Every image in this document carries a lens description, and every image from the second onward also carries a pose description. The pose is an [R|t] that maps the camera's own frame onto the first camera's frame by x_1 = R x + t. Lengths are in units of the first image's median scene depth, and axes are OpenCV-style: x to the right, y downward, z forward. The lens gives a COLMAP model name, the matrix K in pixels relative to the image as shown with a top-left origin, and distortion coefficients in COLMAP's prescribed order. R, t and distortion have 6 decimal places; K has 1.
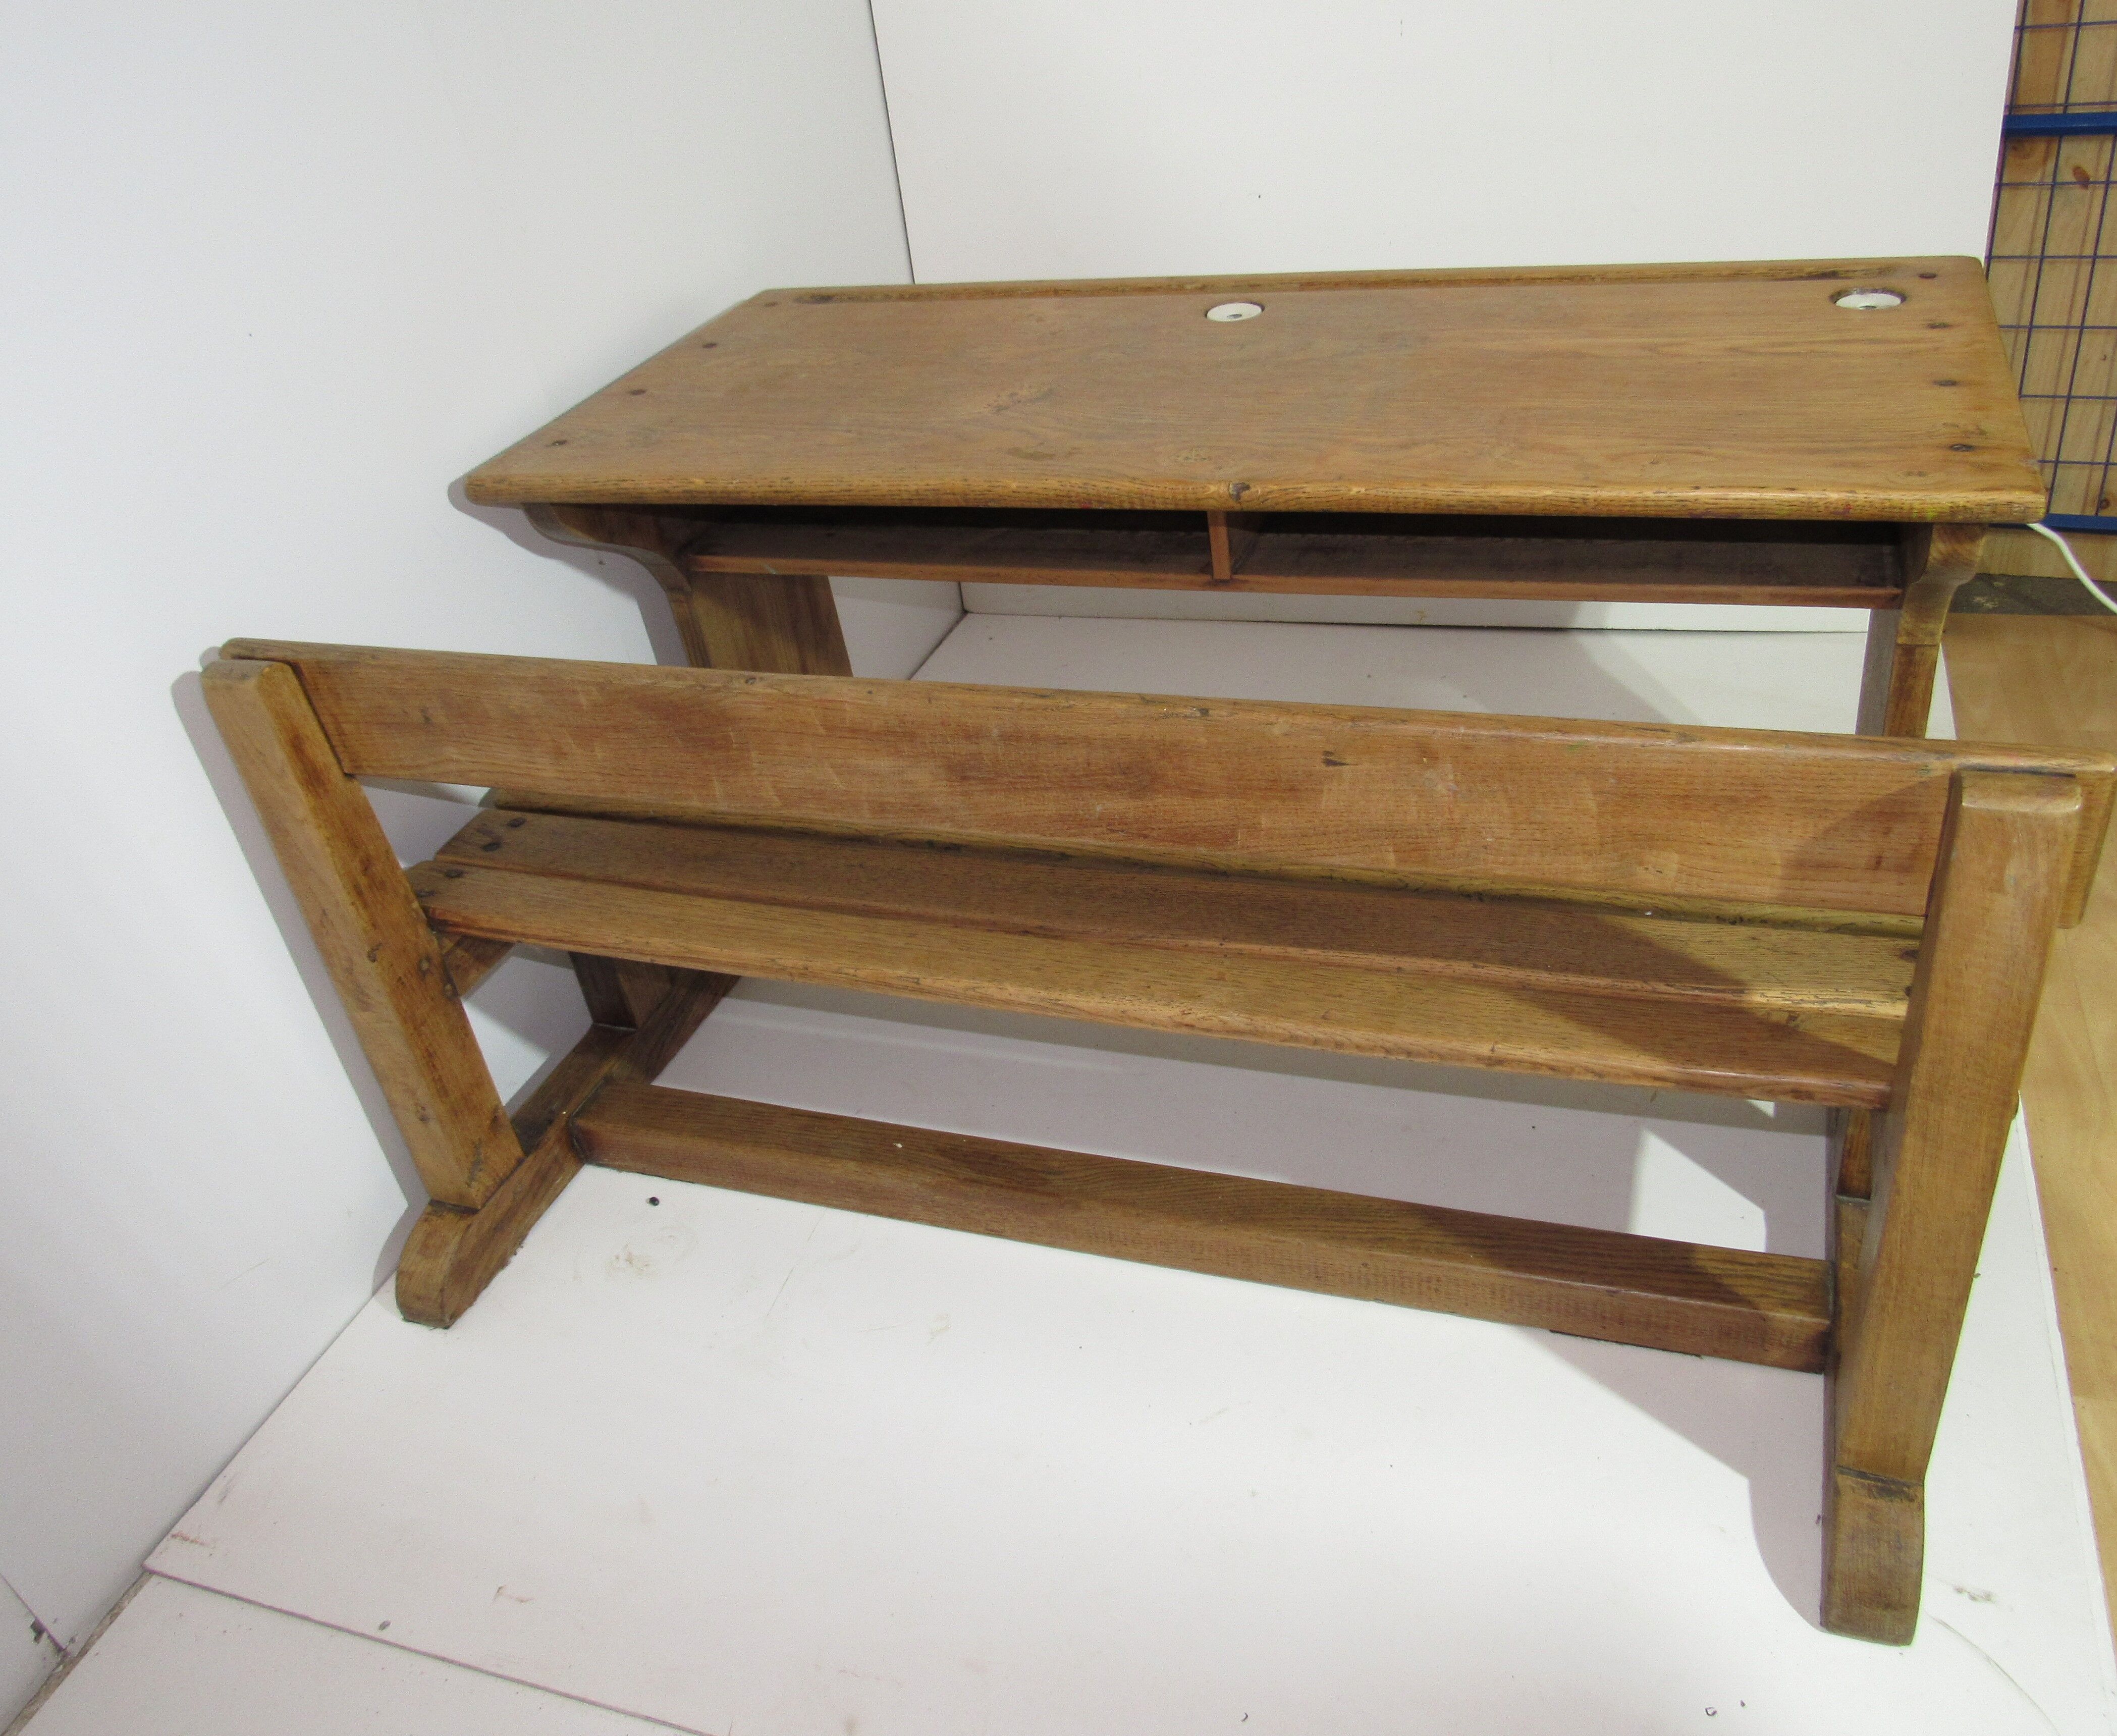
lens RADIAL K [[1726.1, 0, 1074.8], [0, 1726.1, 878.1], [0, 0, 1]] dist [-0.024271, 0.004555]
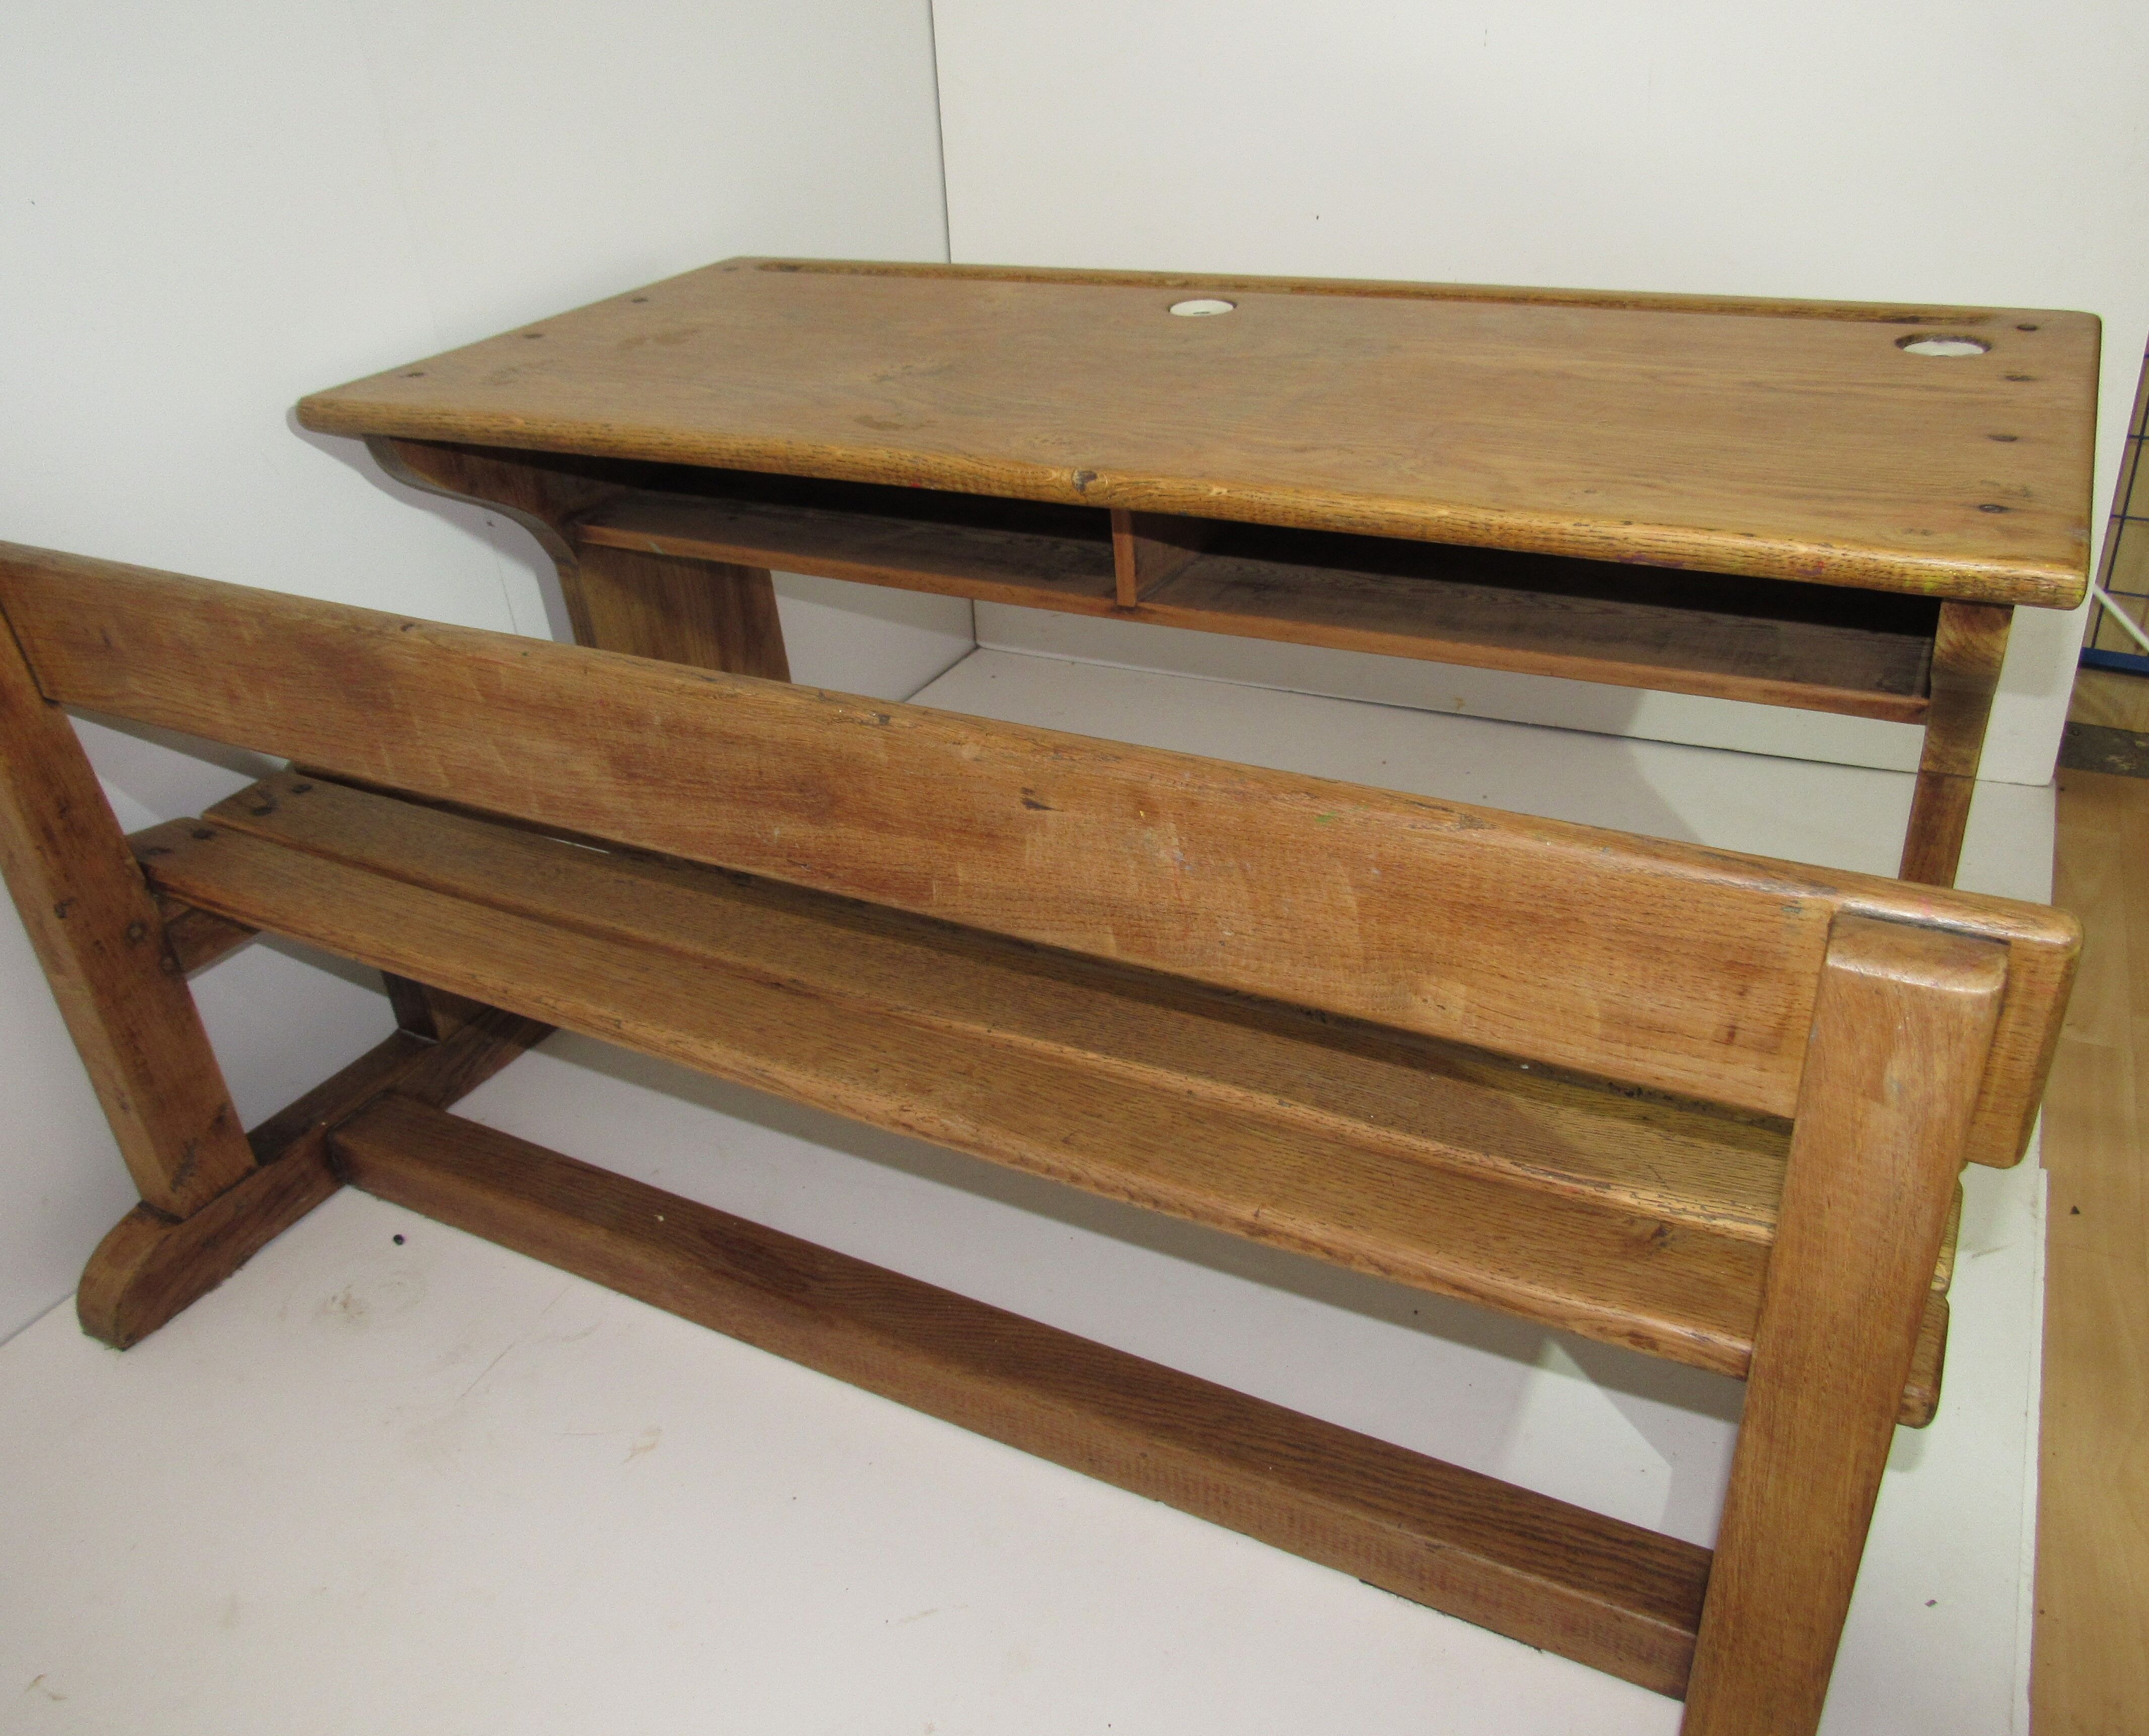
lens RADIAL K [[1709.4, 0, 1077.7], [0, 1709.4, 863.6], [0, 0, 1]] dist [-0.024428, 0.010341]
pose [[0.986614, 0.127453, -0.101725, 0.194444], [-0.132663, 0.990085, -0.046179, -0.007564], [0.094830, 0.059056, 0.993740, 0.205559]]
